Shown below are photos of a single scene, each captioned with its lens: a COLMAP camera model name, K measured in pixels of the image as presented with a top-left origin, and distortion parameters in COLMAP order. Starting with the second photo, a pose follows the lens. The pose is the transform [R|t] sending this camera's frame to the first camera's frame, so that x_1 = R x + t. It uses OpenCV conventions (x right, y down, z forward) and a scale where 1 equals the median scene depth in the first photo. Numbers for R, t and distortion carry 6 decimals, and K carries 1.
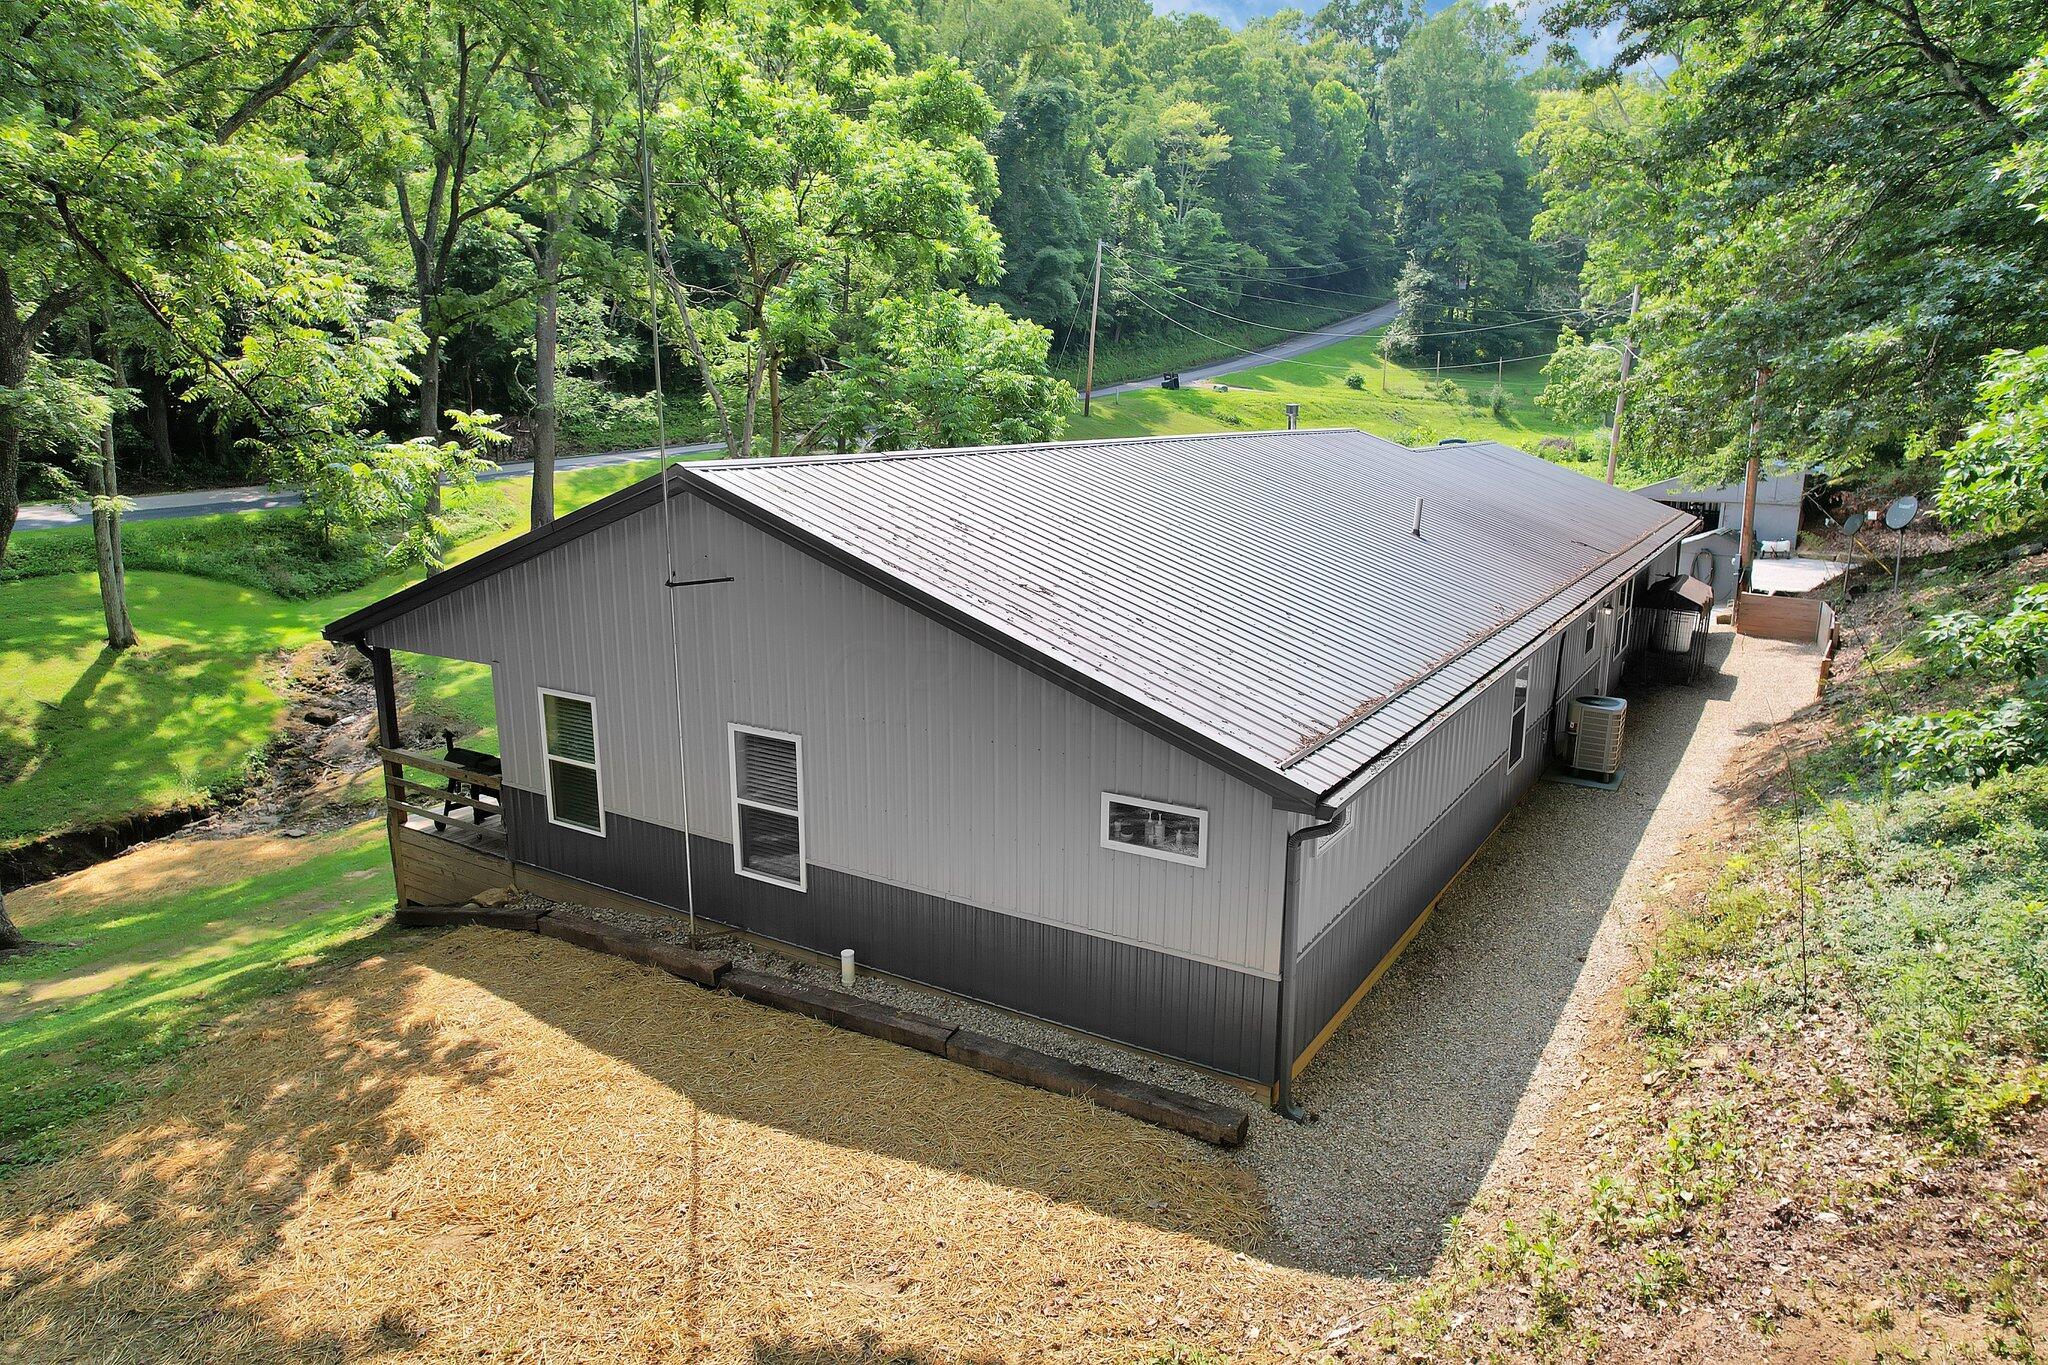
lens RADIAL K [[1275.6, 0, 1029.3], [0, 1275.6, 655.8], [0, 0, 1]] dist [-0.038926, 0.032111]
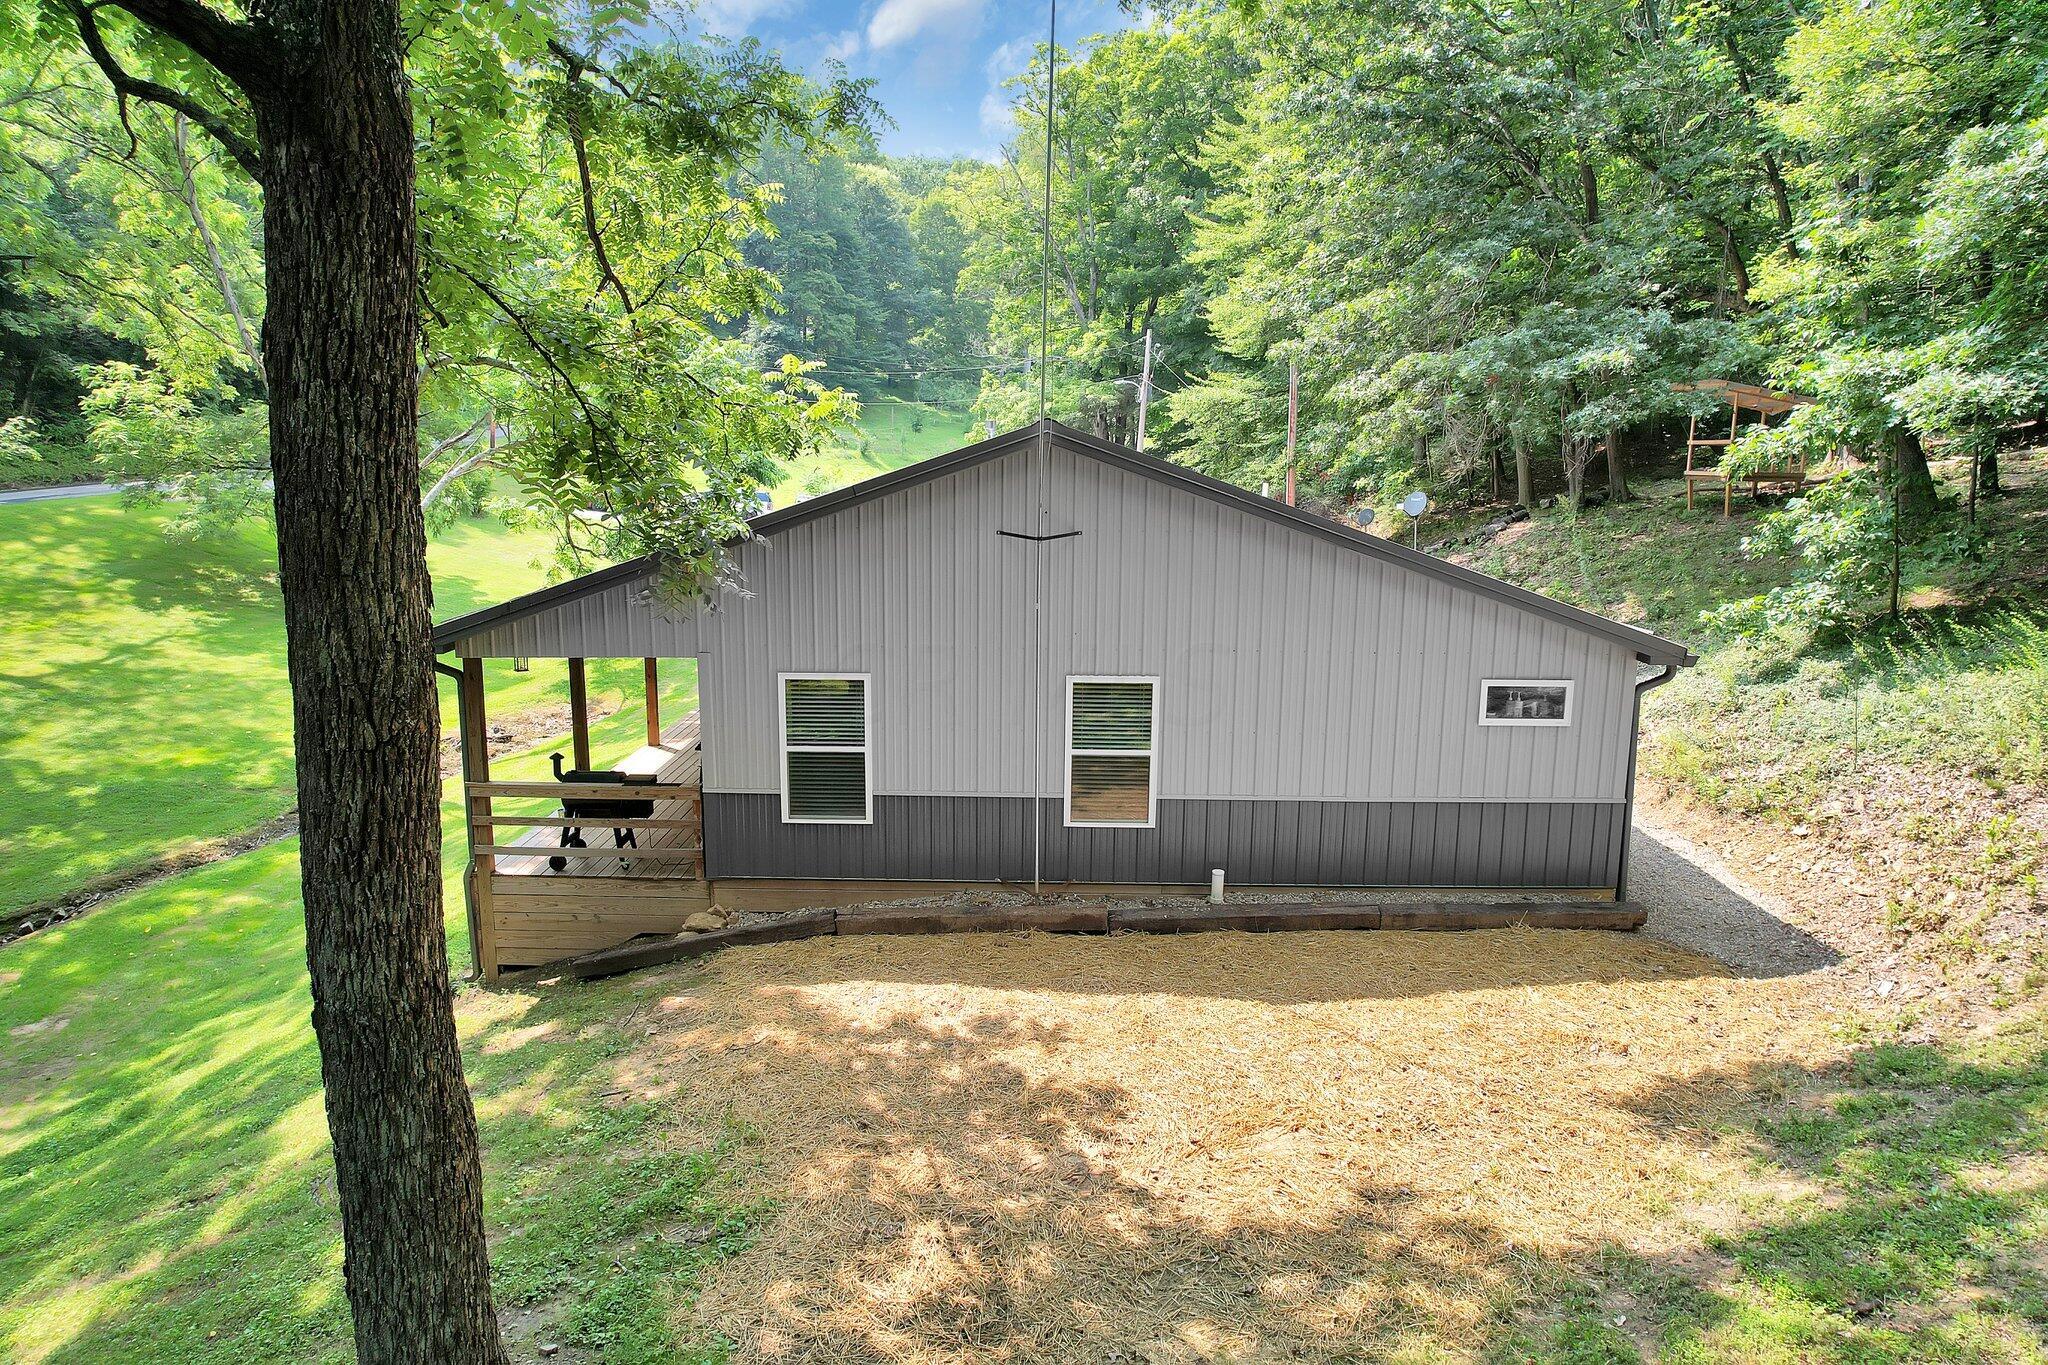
lens RADIAL K [[1275.6, 0, 1029.3], [0, 1275.6, 655.8], [0, 0, 1]] dist [-0.038926, 0.032111]
pose [[0.850566, -0.072212, 0.520886, -0.828842], [0.092549, 0.995622, -0.013099, 0.049579], [-0.517660, 0.059349, 0.853526, 0.149428]]
